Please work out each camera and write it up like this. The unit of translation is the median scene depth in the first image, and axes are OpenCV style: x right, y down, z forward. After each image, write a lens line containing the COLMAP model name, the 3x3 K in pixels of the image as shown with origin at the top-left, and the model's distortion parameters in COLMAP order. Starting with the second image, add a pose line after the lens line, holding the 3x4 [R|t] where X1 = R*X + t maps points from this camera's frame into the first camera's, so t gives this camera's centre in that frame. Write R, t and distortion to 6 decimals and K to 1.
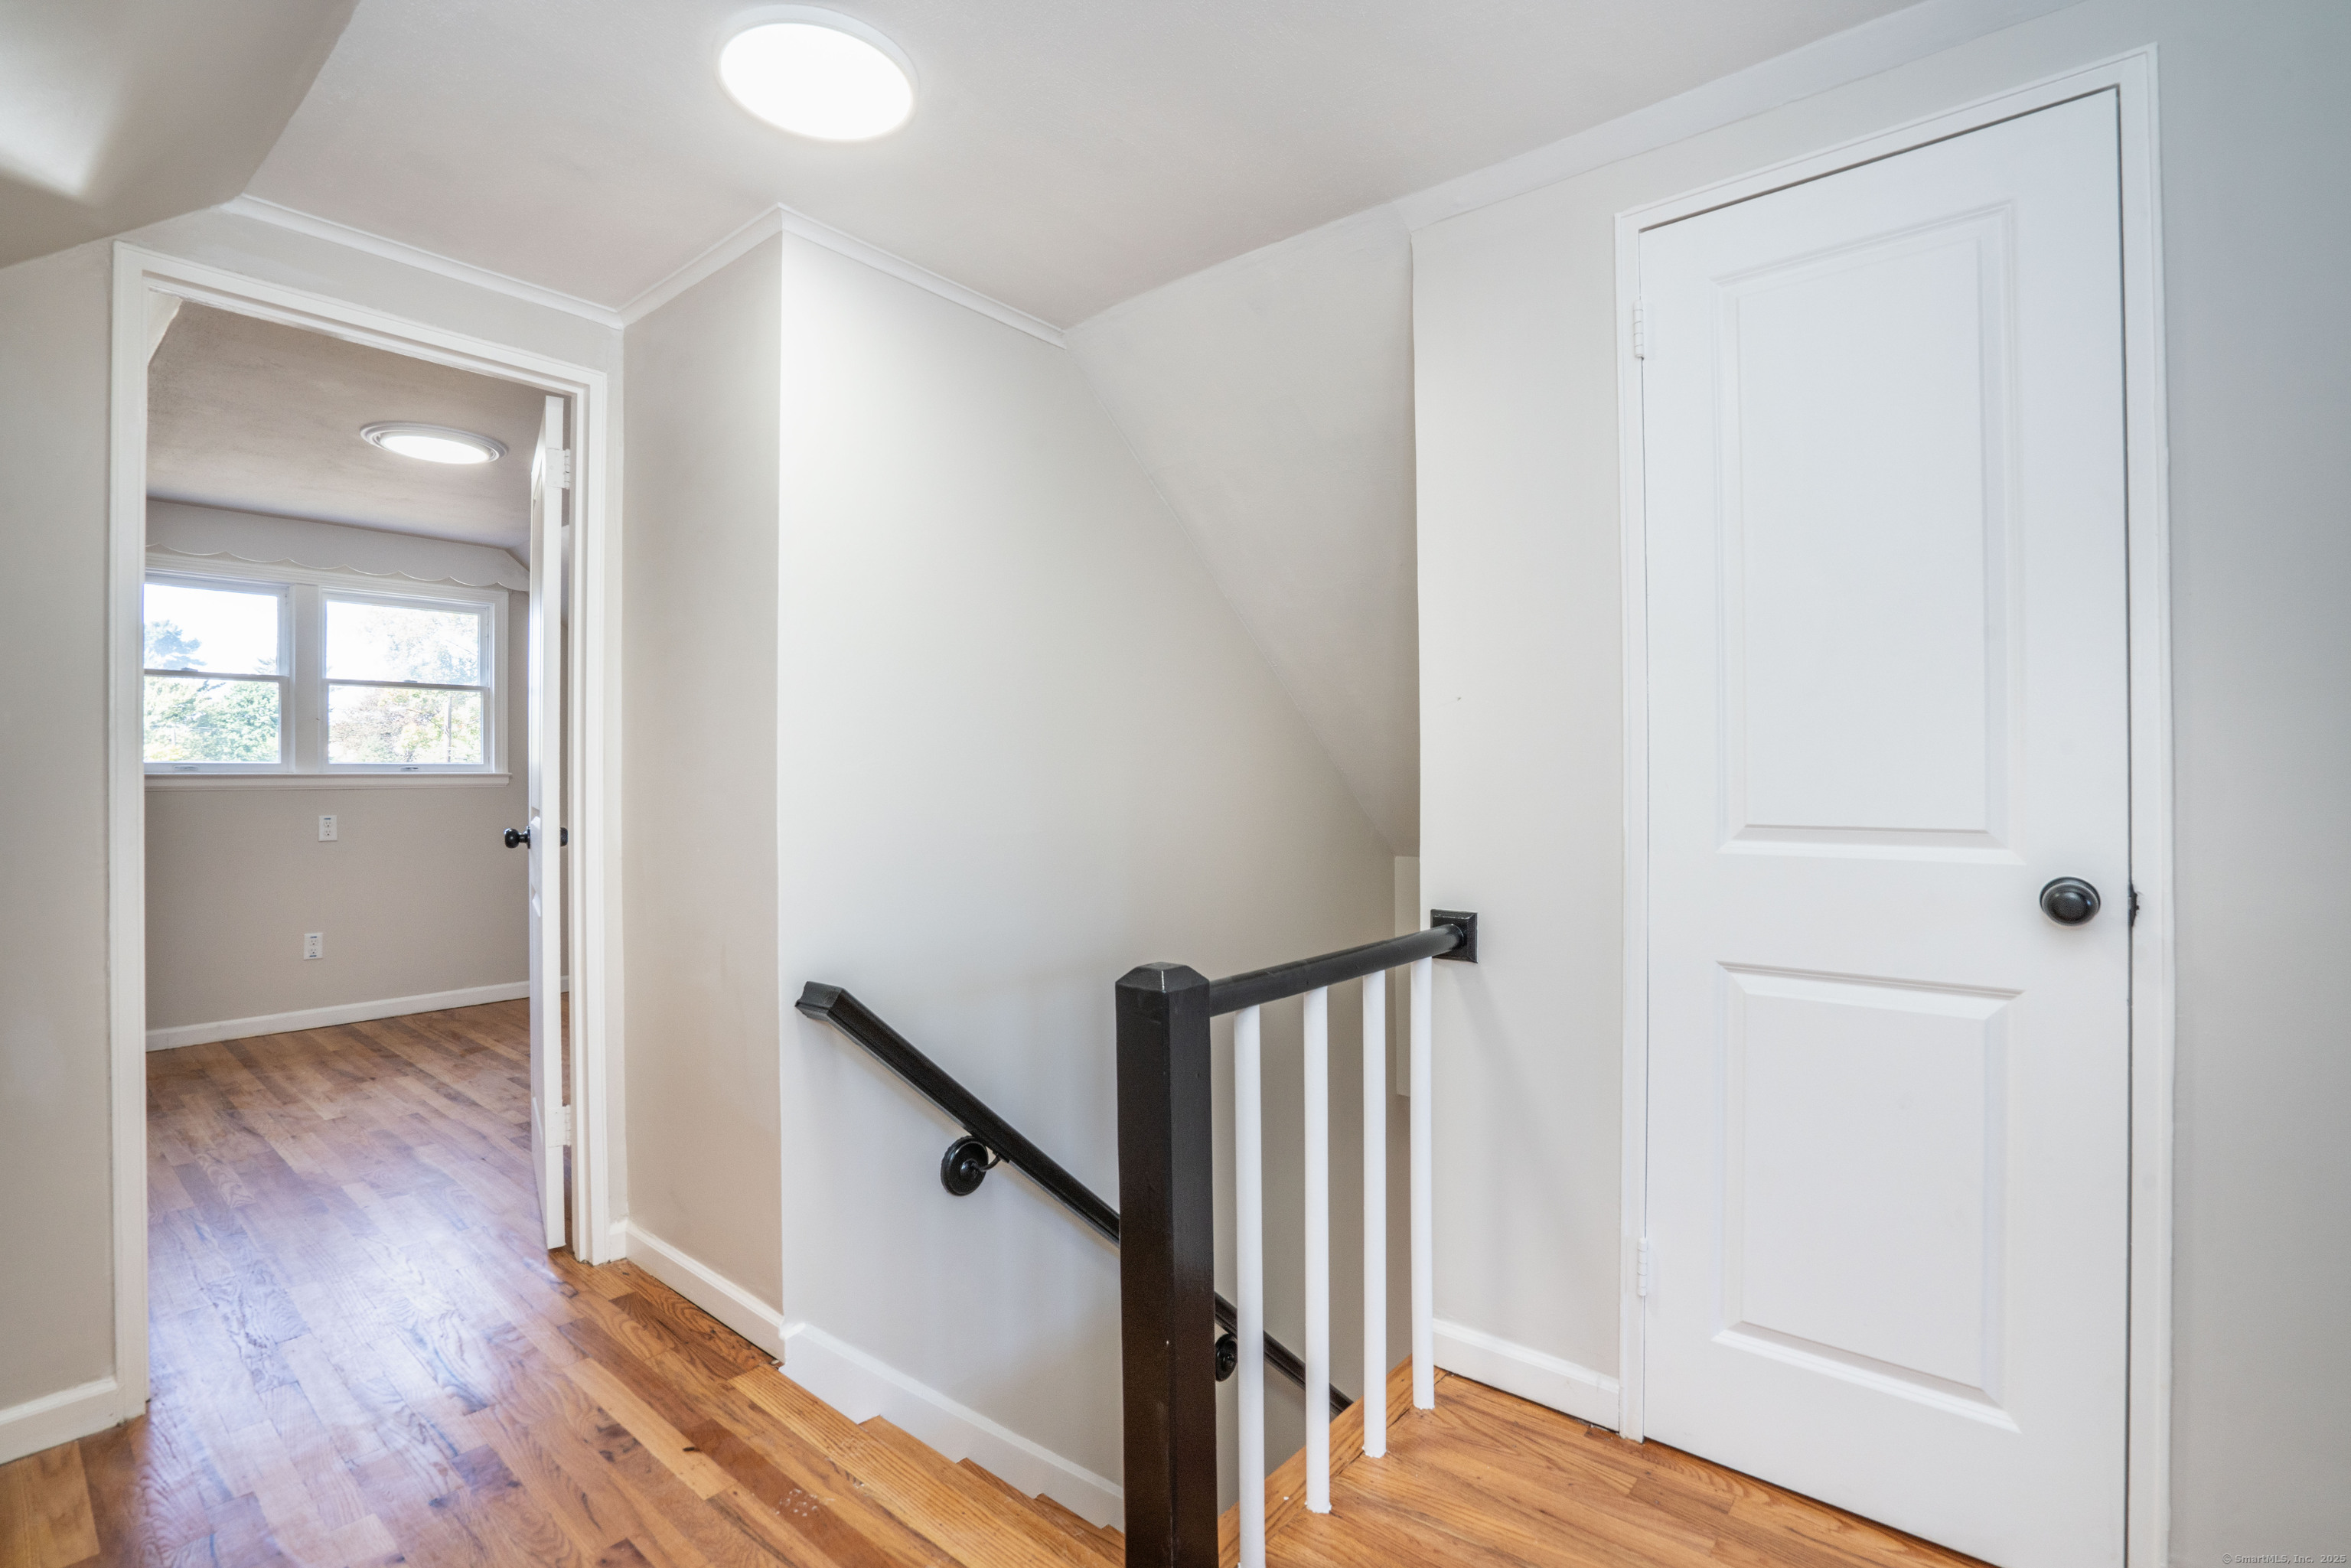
lens RADIAL K [[1099.5, 0, 1186.4], [0, 1099.5, 781.0], [0, 0, 1]] dist [-0.056925, 0.021758]
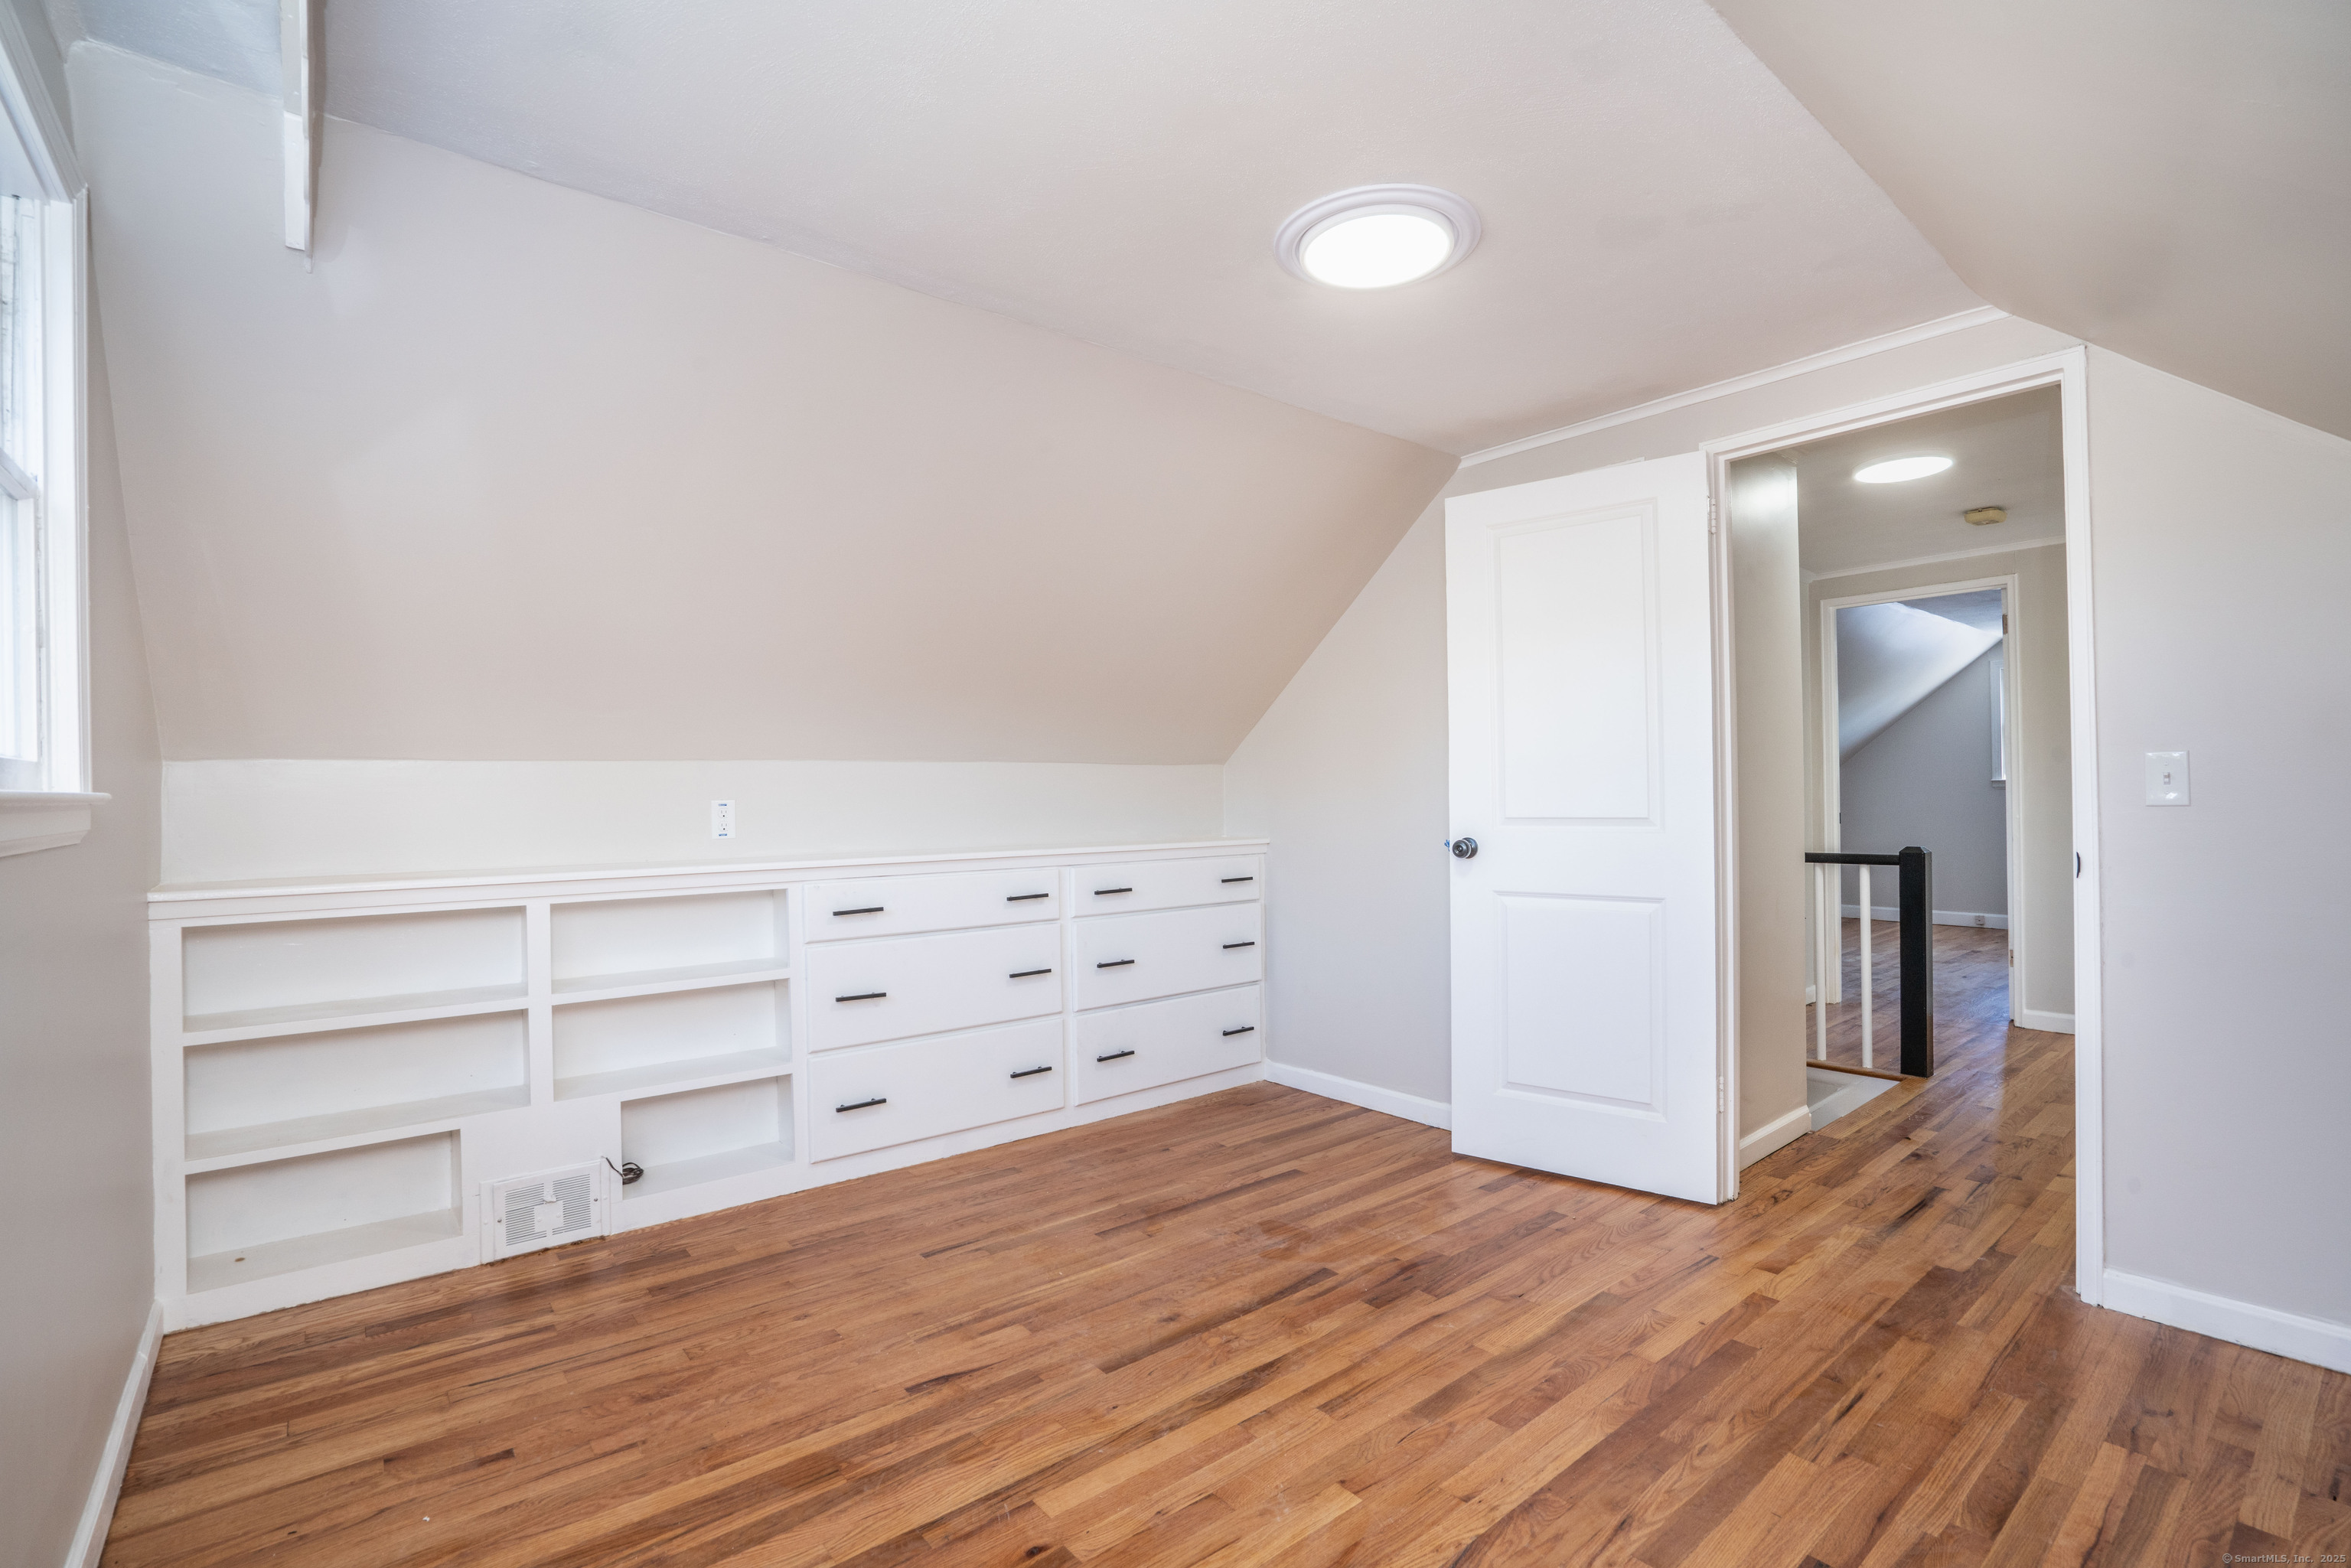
lens RADIAL K [[1059.5, 0, 1173.9], [0, 1059.5, 789.6], [0, 0, 1]] dist [-0.052090, 0.019968]
pose [[0.178485, 0.006355, 0.983922, -0.992324], [0.010765, 0.999907, -0.008411, -0.000890], [-0.983884, 0.012093, 0.178400, 0.768438]]
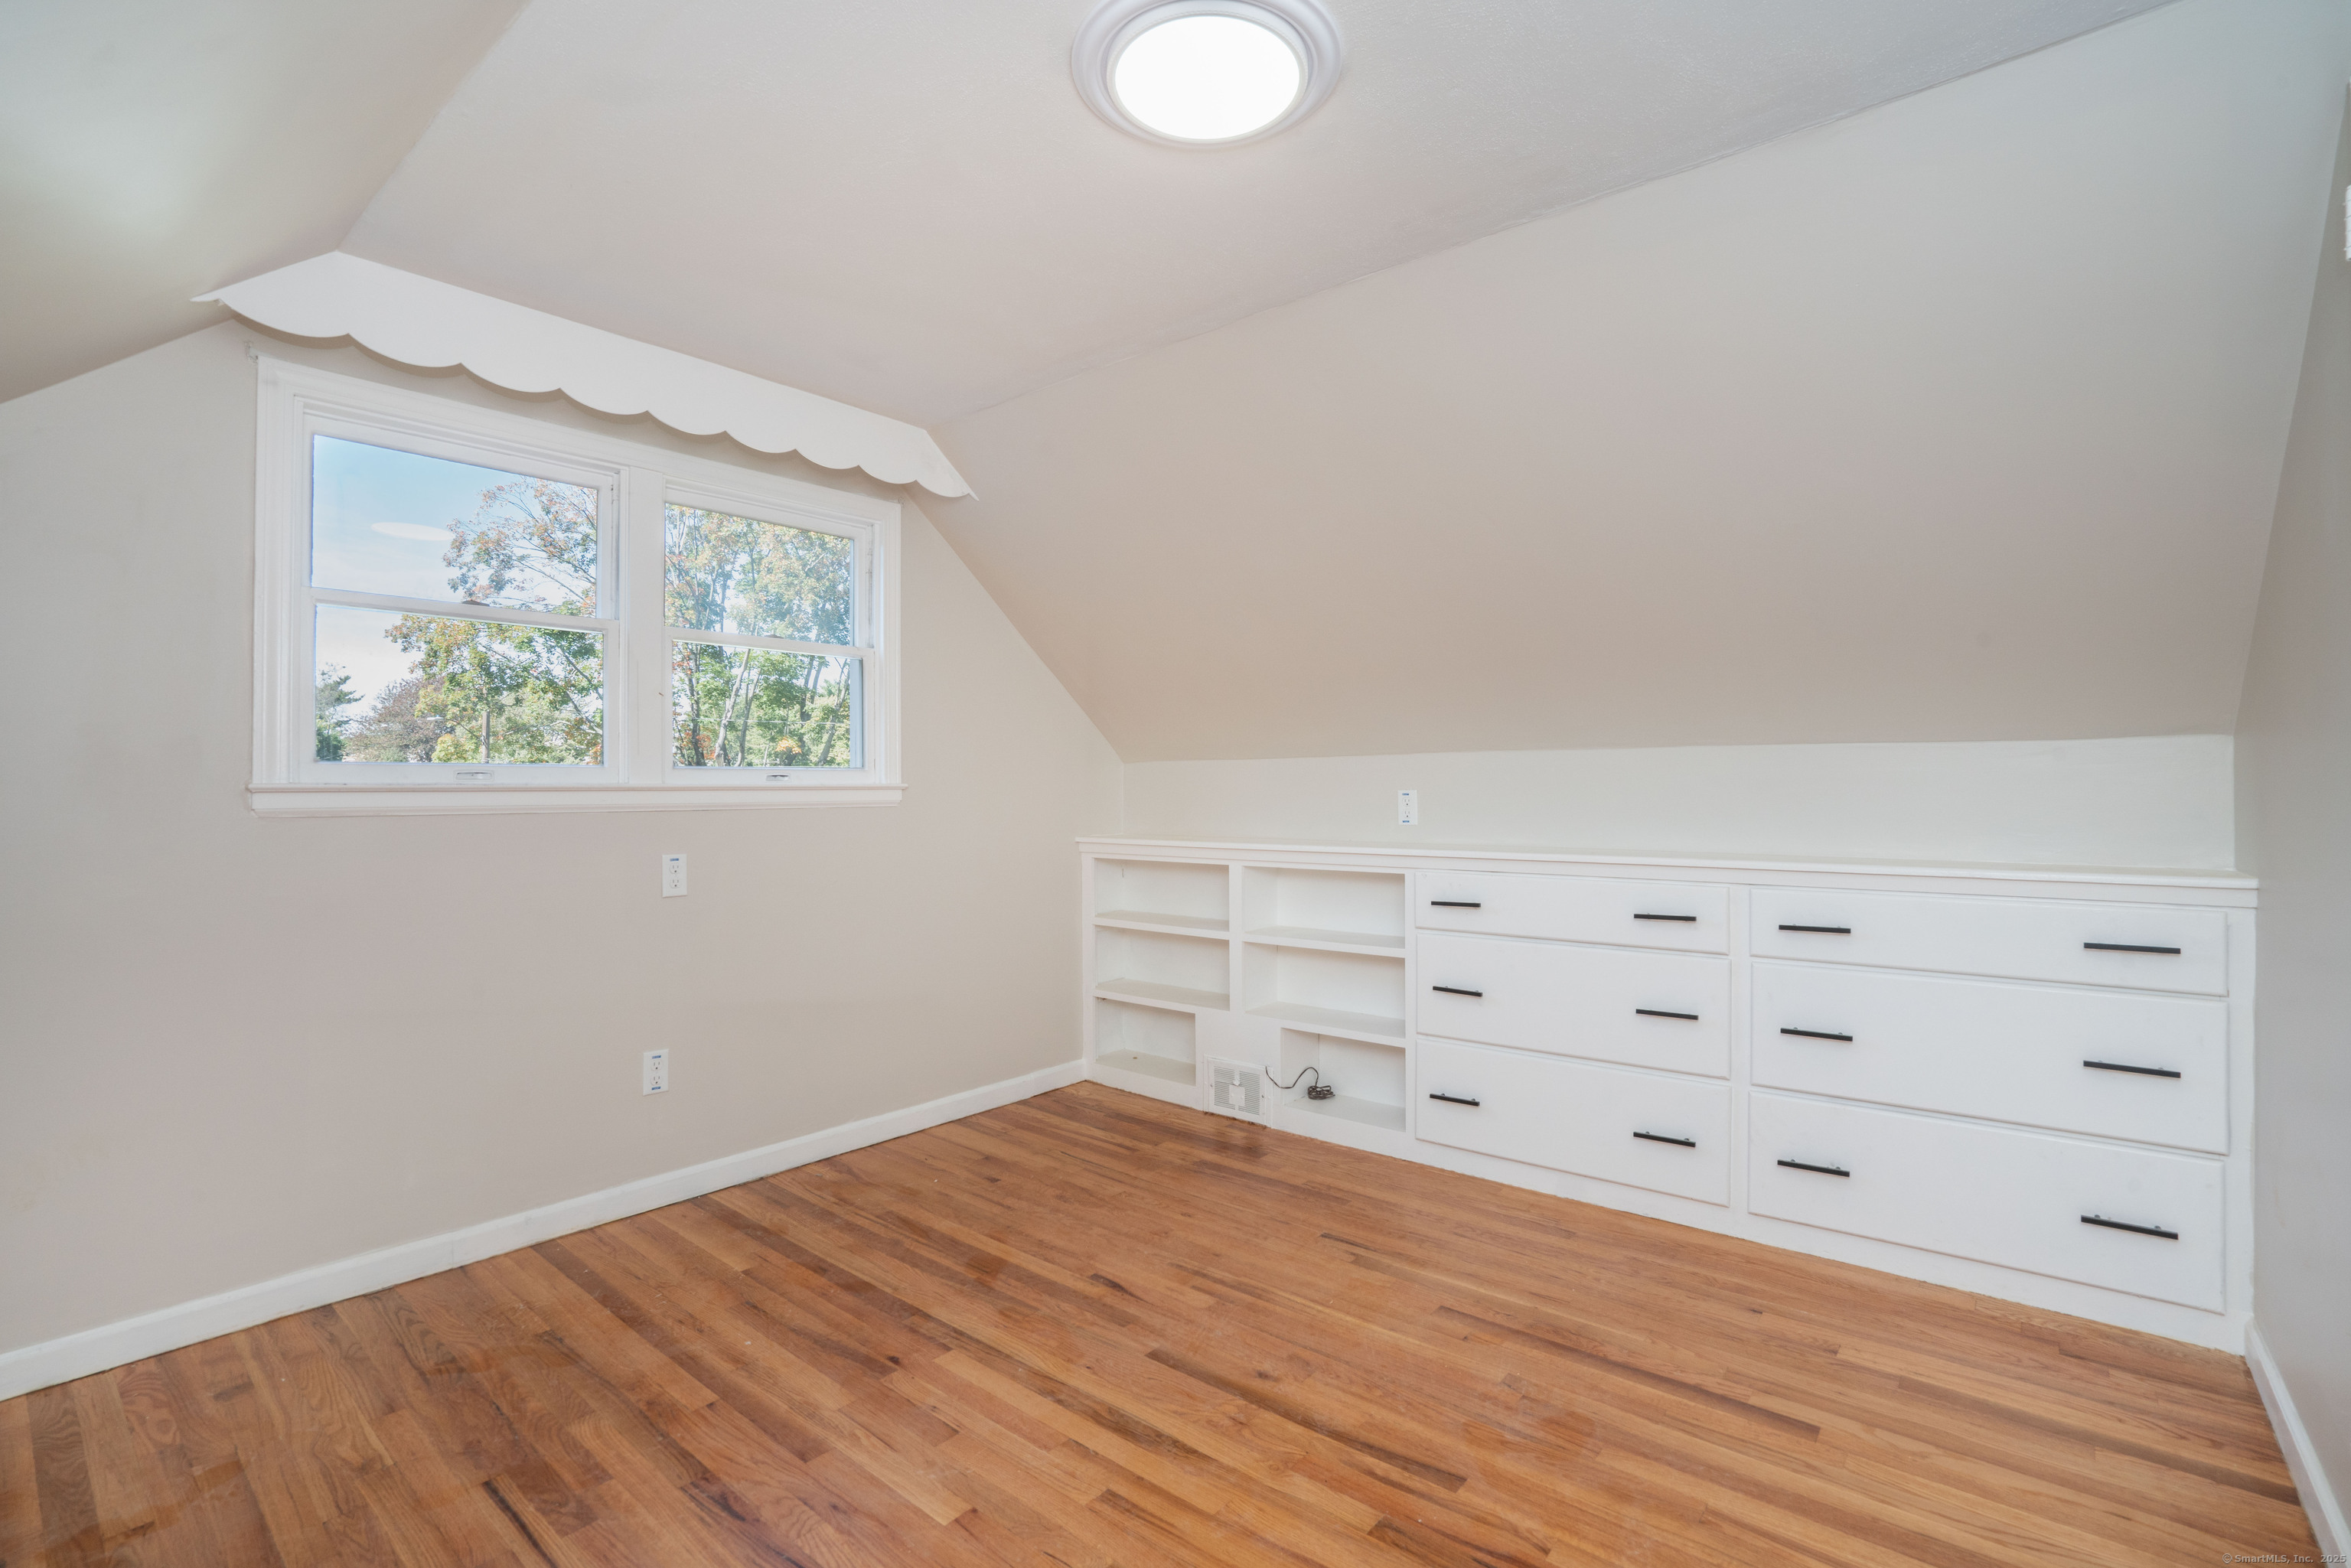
lens RADIAL K [[1059.5, 0, 1173.9], [0, 1059.5, 789.6], [0, 0, 1]] dist [-0.052090, 0.019968]
pose [[0.999924, -0.001751, 0.012227, -0.534939], [0.001791, 0.999993, -0.003240, -0.001766], [-0.012221, 0.003262, 0.999920, 0.409524]]
